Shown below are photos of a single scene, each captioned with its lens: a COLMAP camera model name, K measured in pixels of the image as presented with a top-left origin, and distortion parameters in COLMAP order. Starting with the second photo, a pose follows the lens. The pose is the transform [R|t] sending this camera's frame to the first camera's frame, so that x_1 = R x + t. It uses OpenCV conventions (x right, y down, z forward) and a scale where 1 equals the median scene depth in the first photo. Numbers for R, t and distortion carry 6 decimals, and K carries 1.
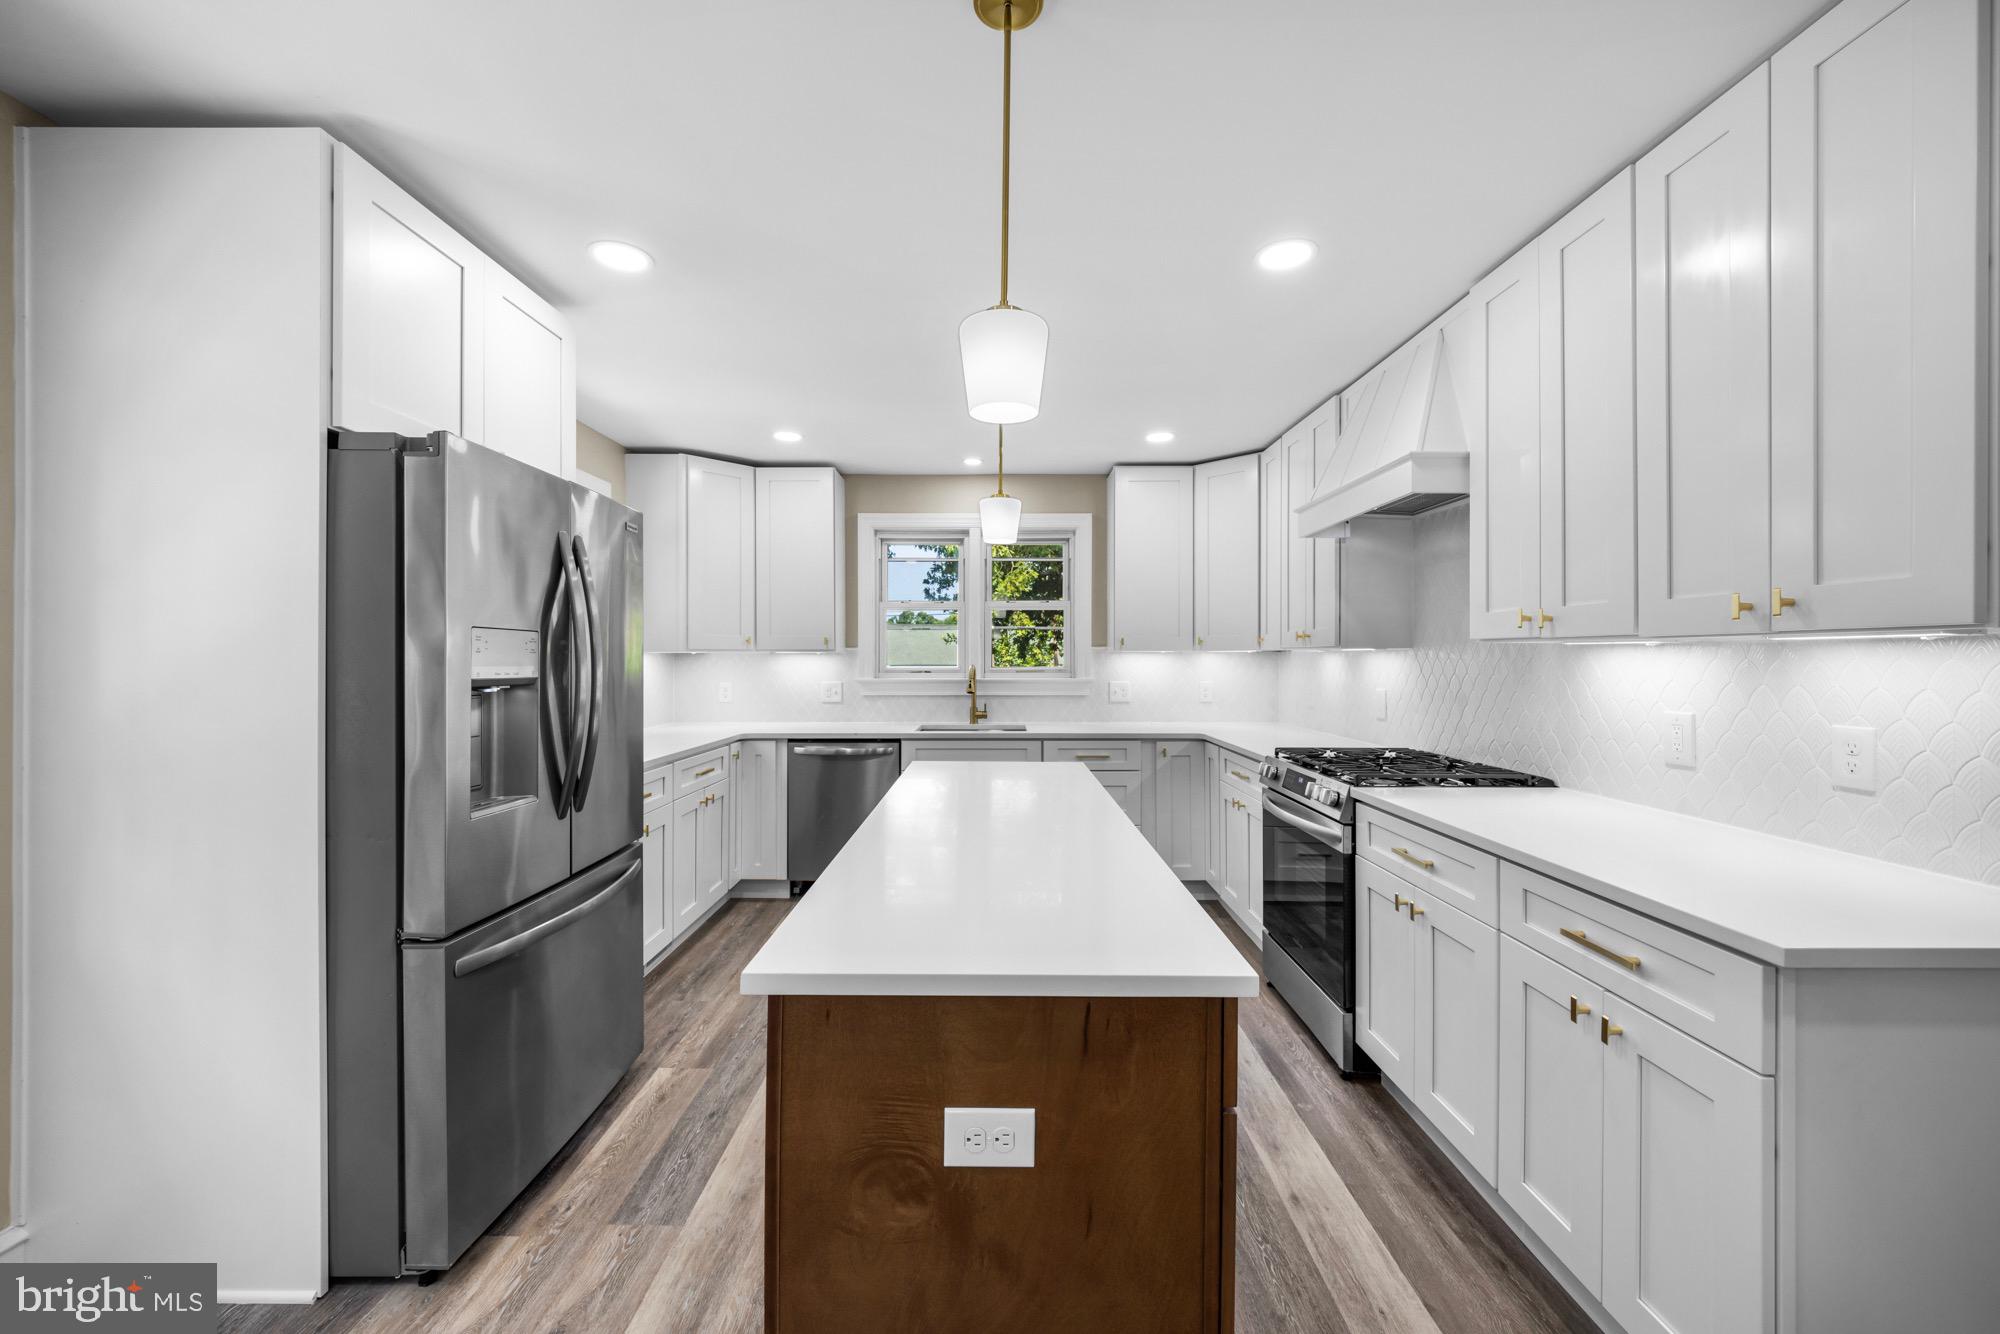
lens RADIAL K [[776.3, 0, 993.5], [0, 776.3, 659.4], [0, 0, 1]] dist [0.000490, -0.002124]
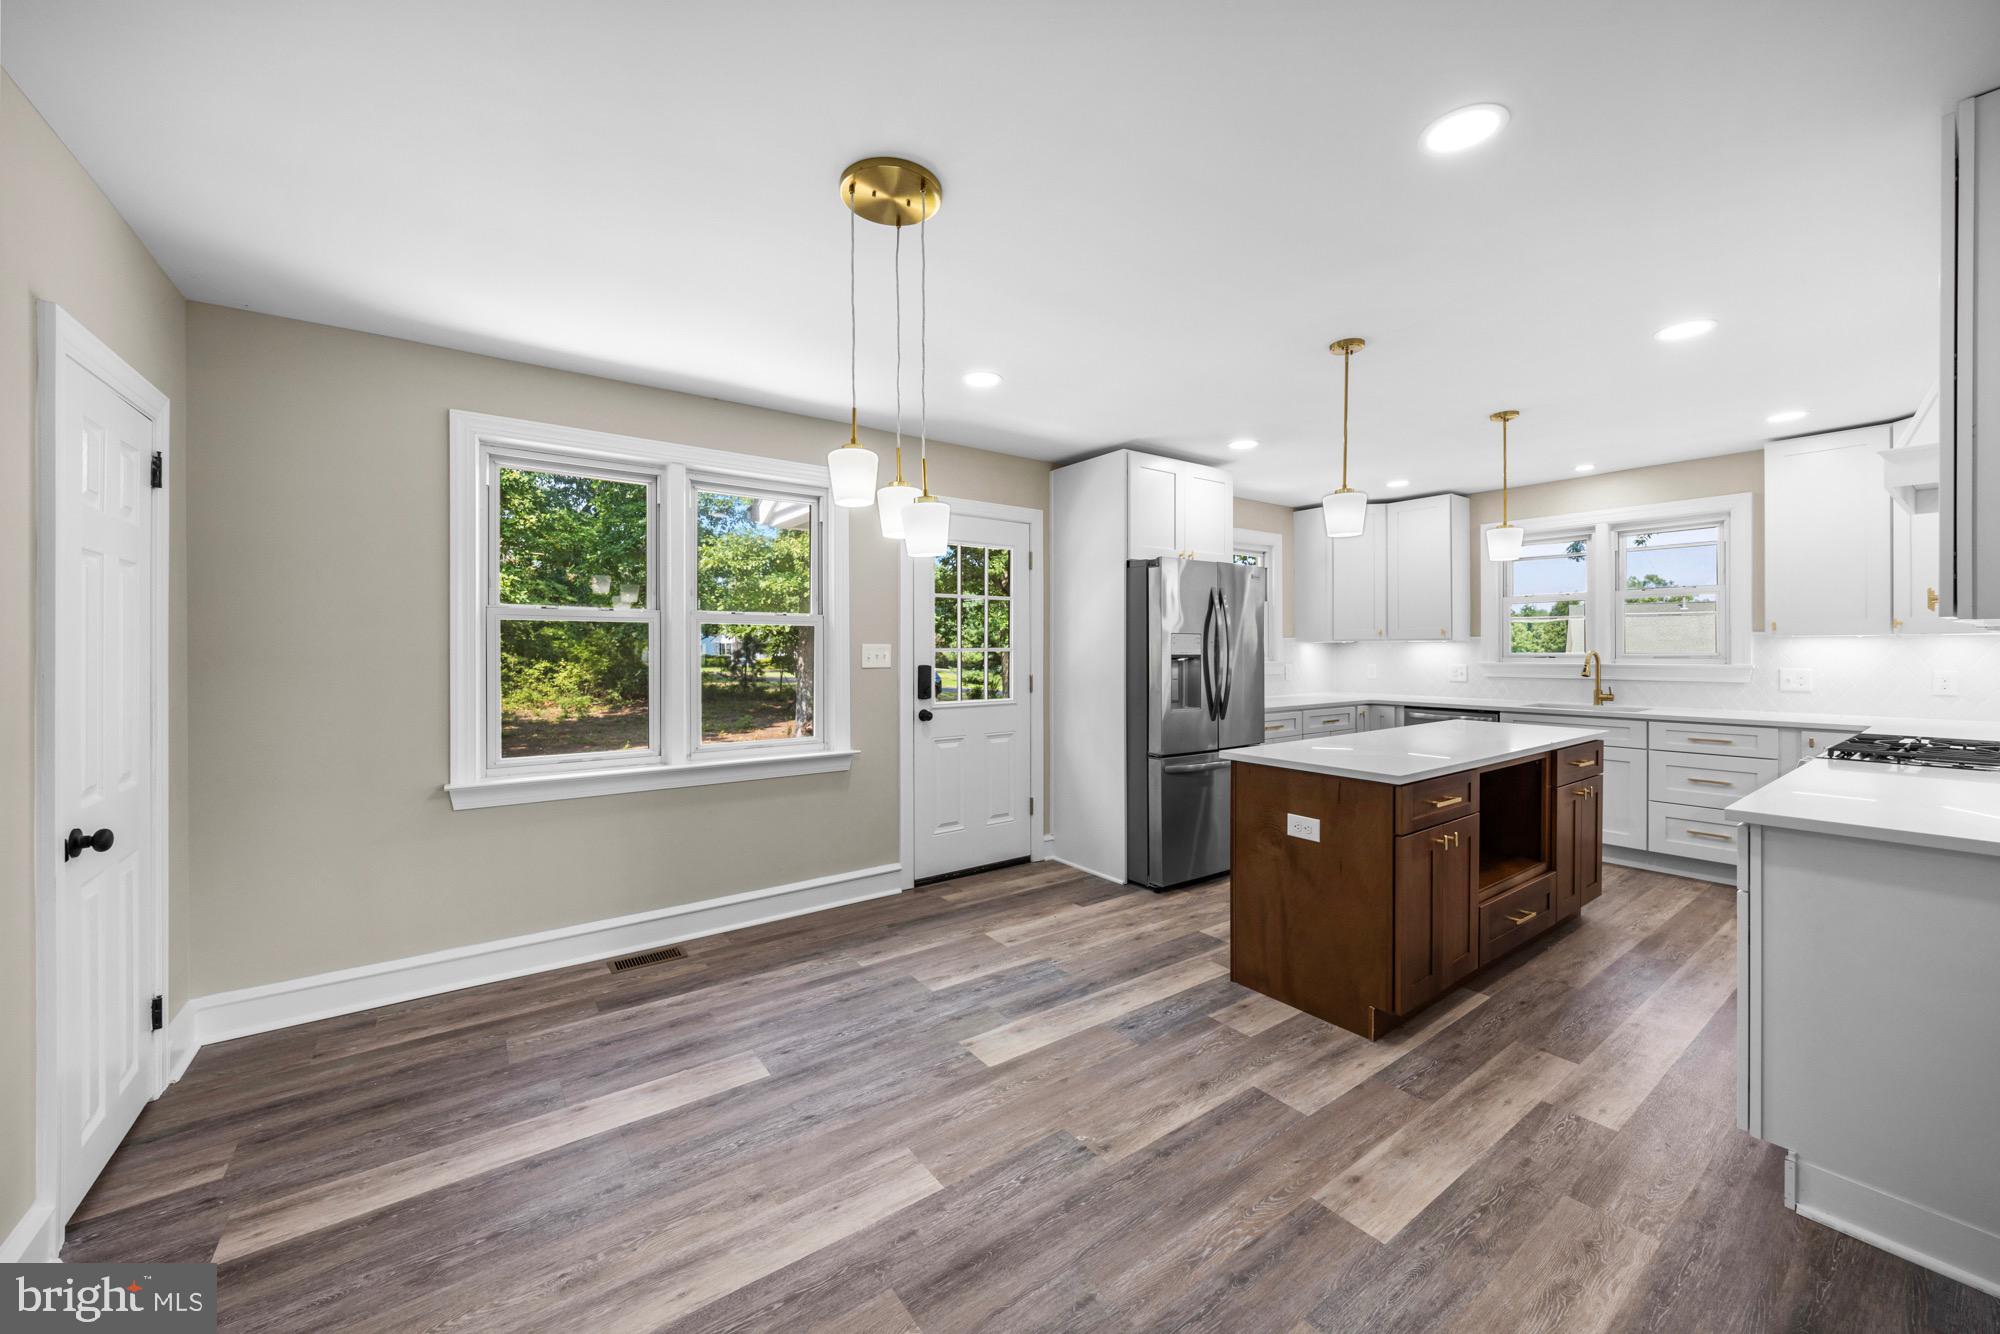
lens RADIAL K [[751.1, 0, 986.6], [0, 751.1, 651.5], [0, 0, 1]] dist [-0.007550, -0.000475]
pose [[0.584125, 0.000844, -0.811663, 0.616670], [0.002691, 0.999992, 0.002976, 0.004895], [0.811659, -0.003923, 0.584118, -0.581420]]
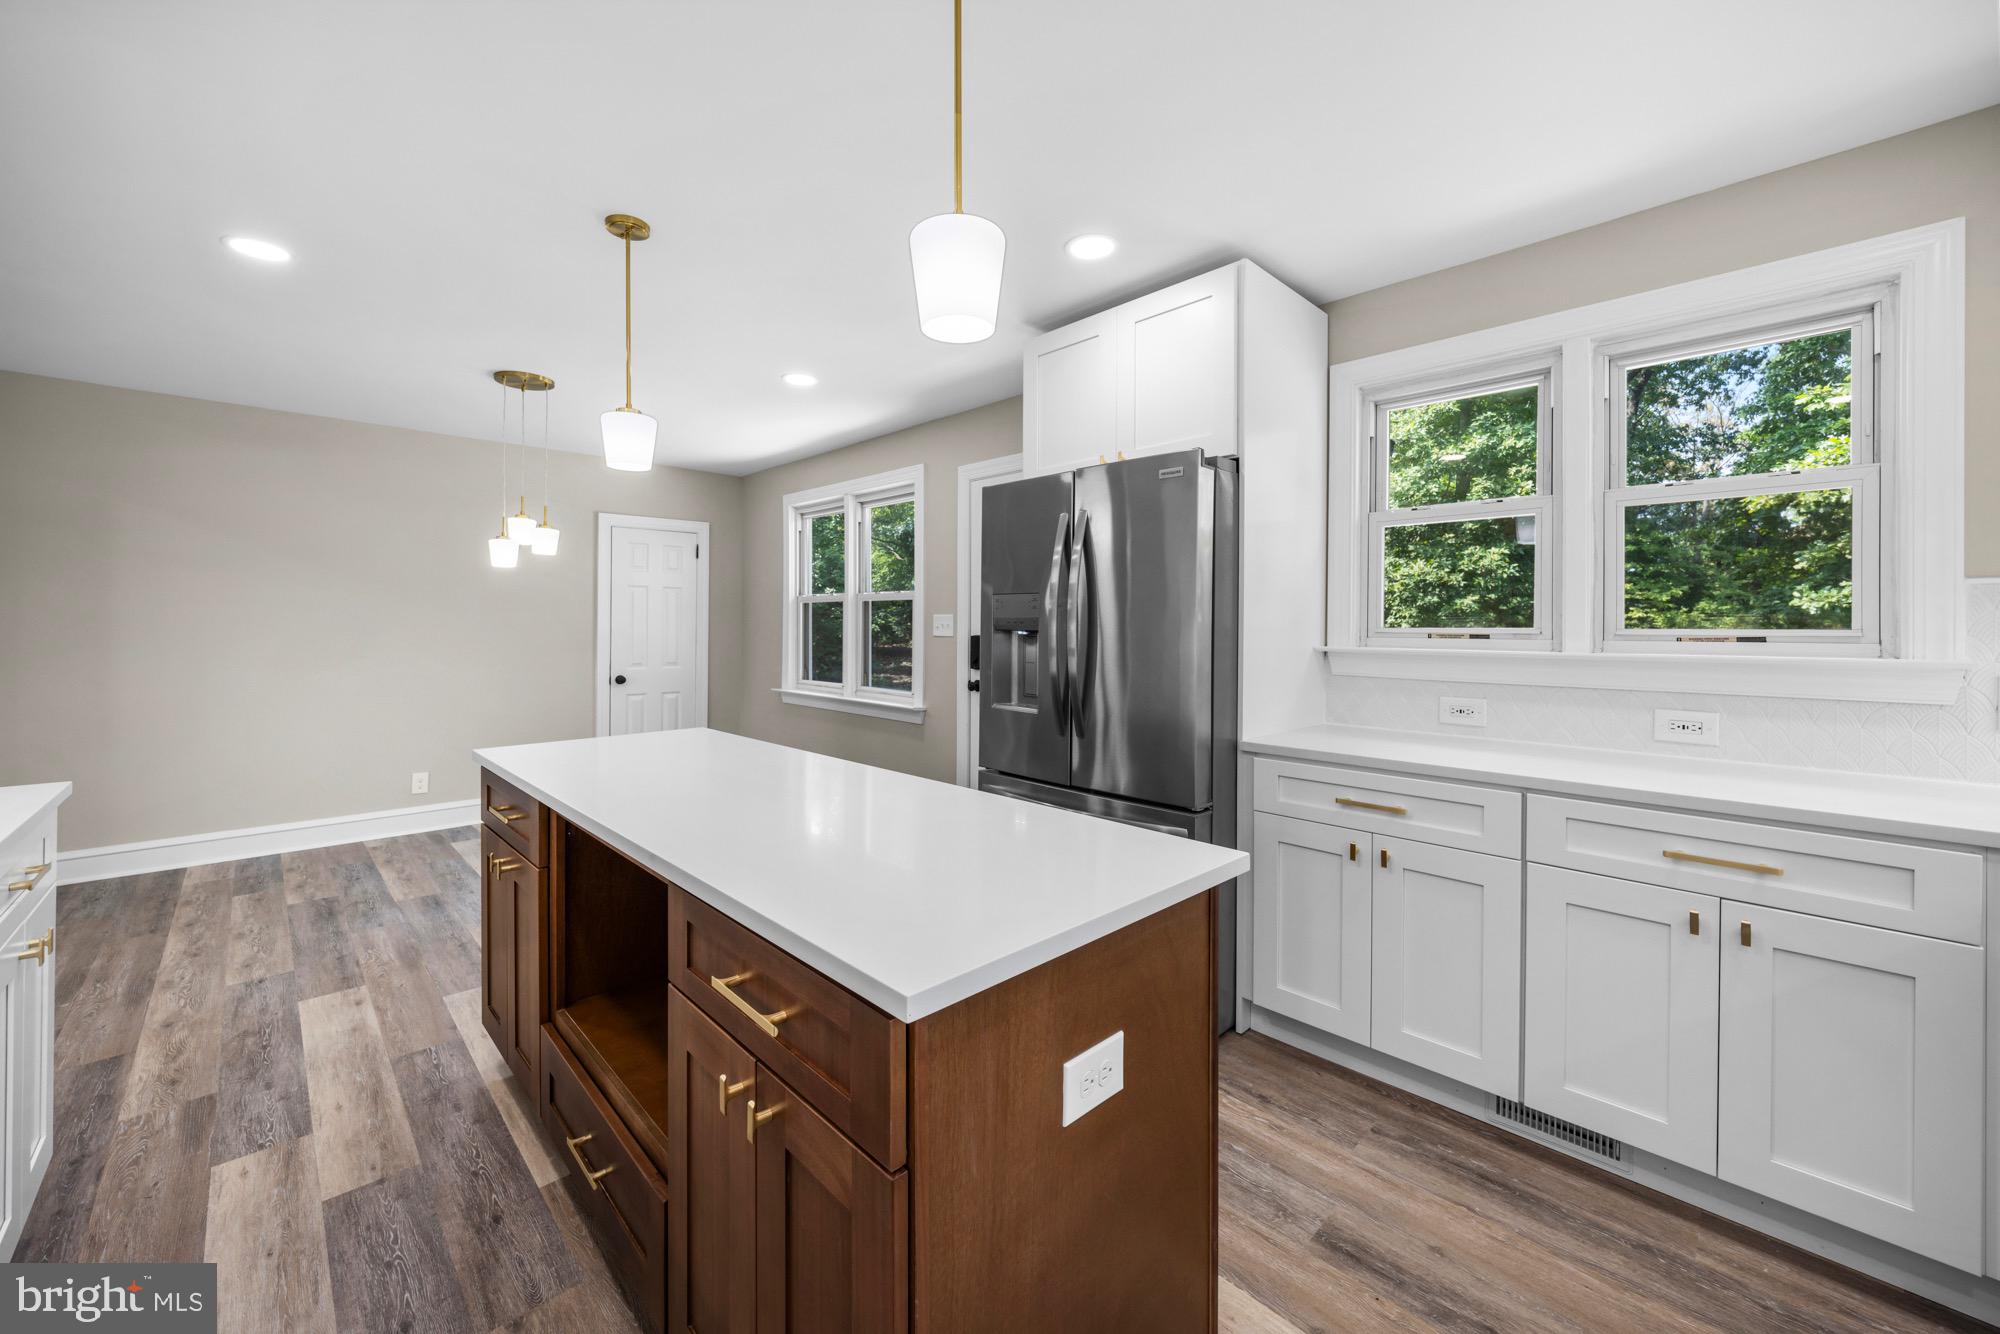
lens RADIAL K [[751.1, 0, 992.0], [0, 751.1, 631.1], [0, 0, 1]] dist [-0.007550, -0.000475]
pose [[-0.708753, -0.004215, -0.705444, 0.330171], [-0.010149, 0.999940, 0.004222, 0.021973], [0.705384, 0.010152, -0.708753, 1.475375]]
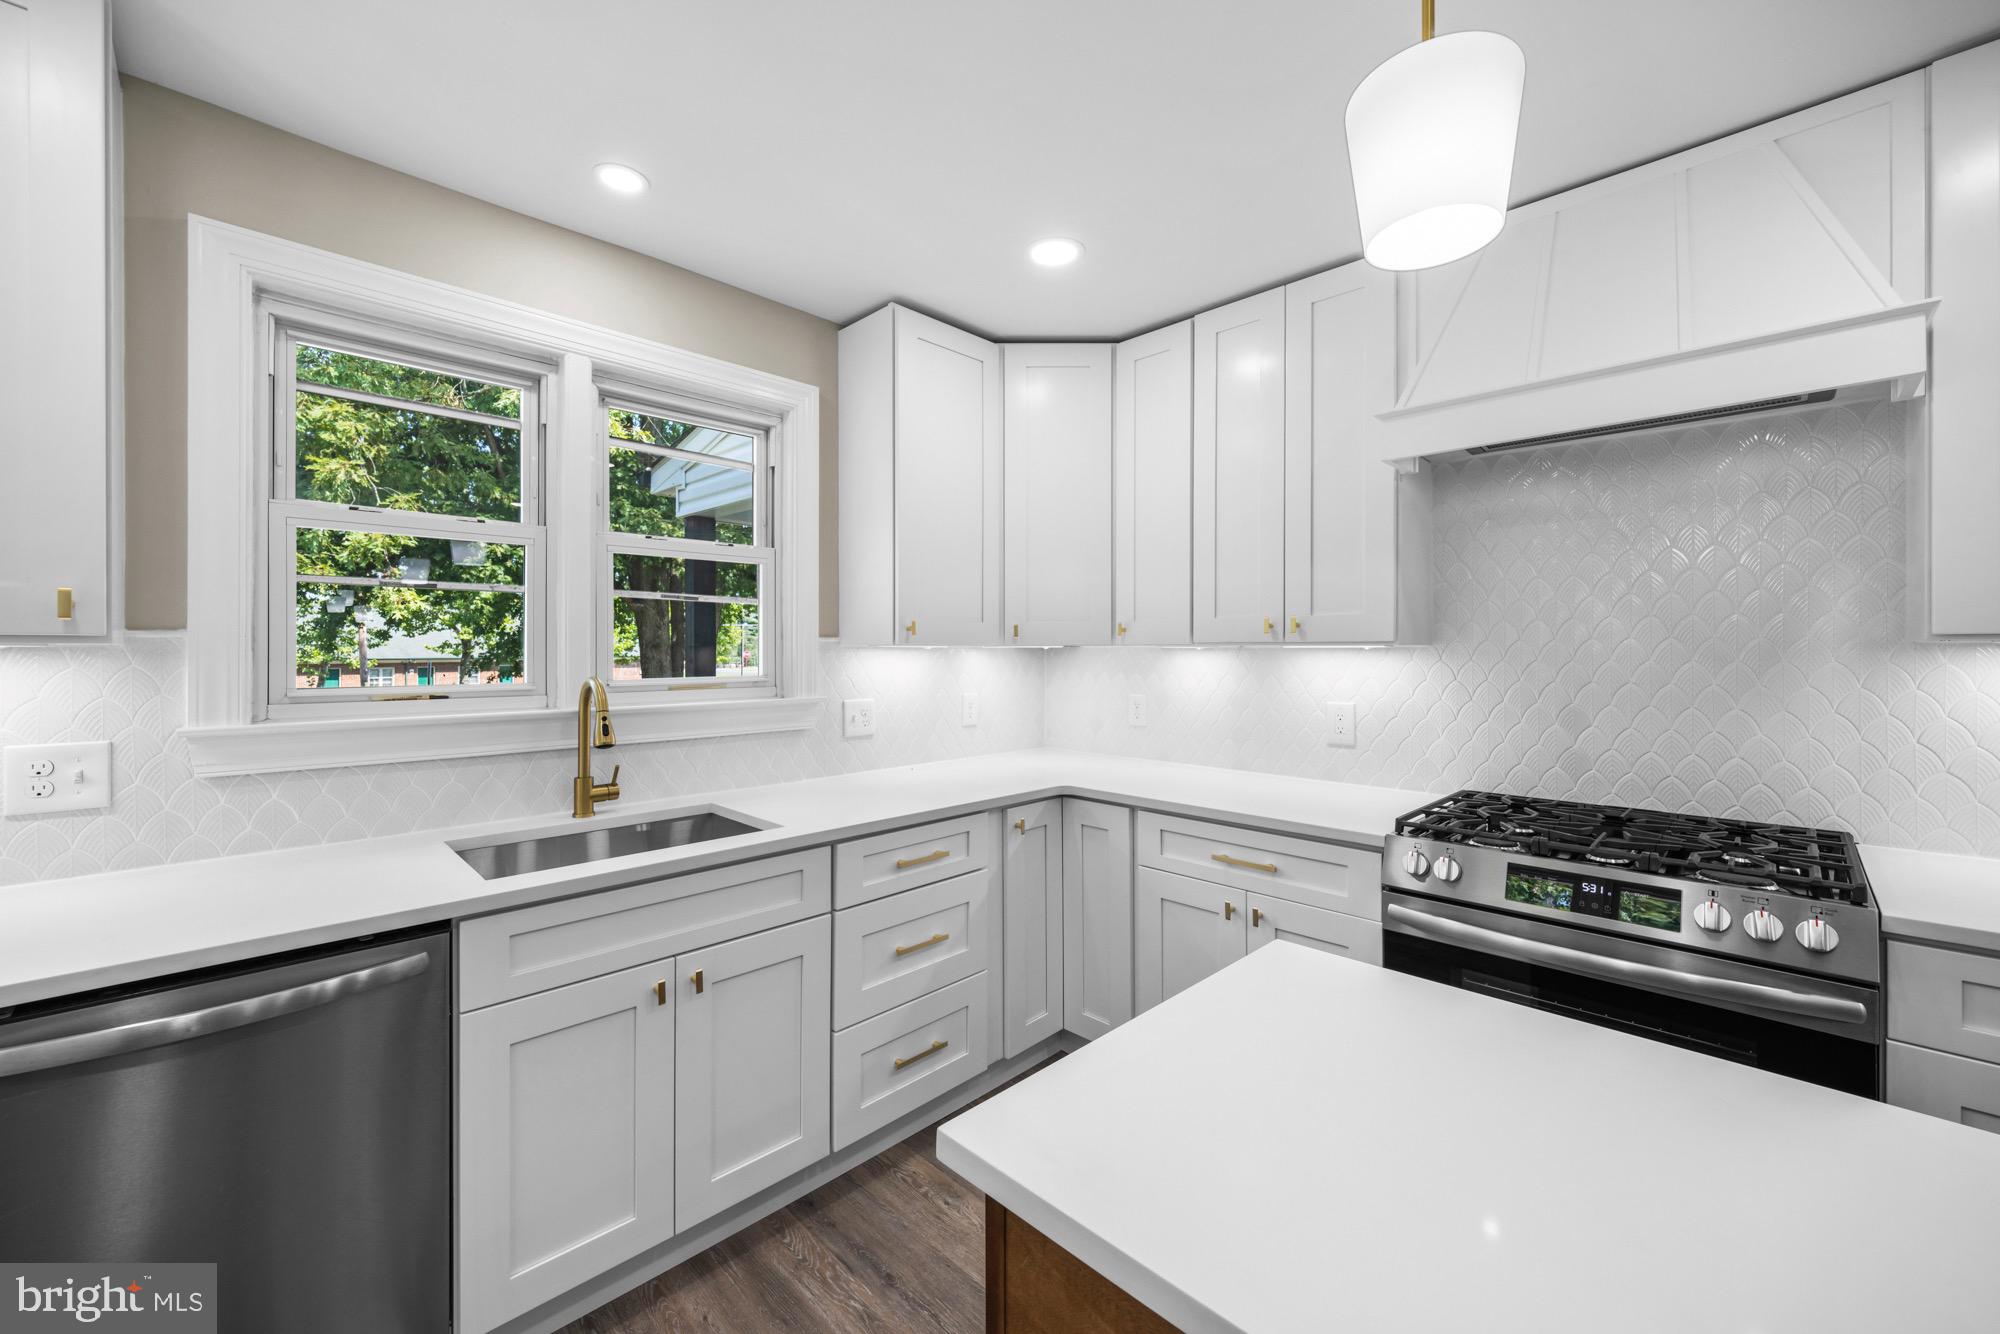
lens RADIAL K [[790.4, 0, 1001.8], [0, 790.4, 649.9], [0, 0, 1]] dist [-0.000035, -0.001638]
pose [[0.704545, -0.000166, 0.709660, -0.326085], [0.001083, 0.999999, -0.000841, -0.013480], [-0.709659, 0.001361, 0.704544, 1.015998]]
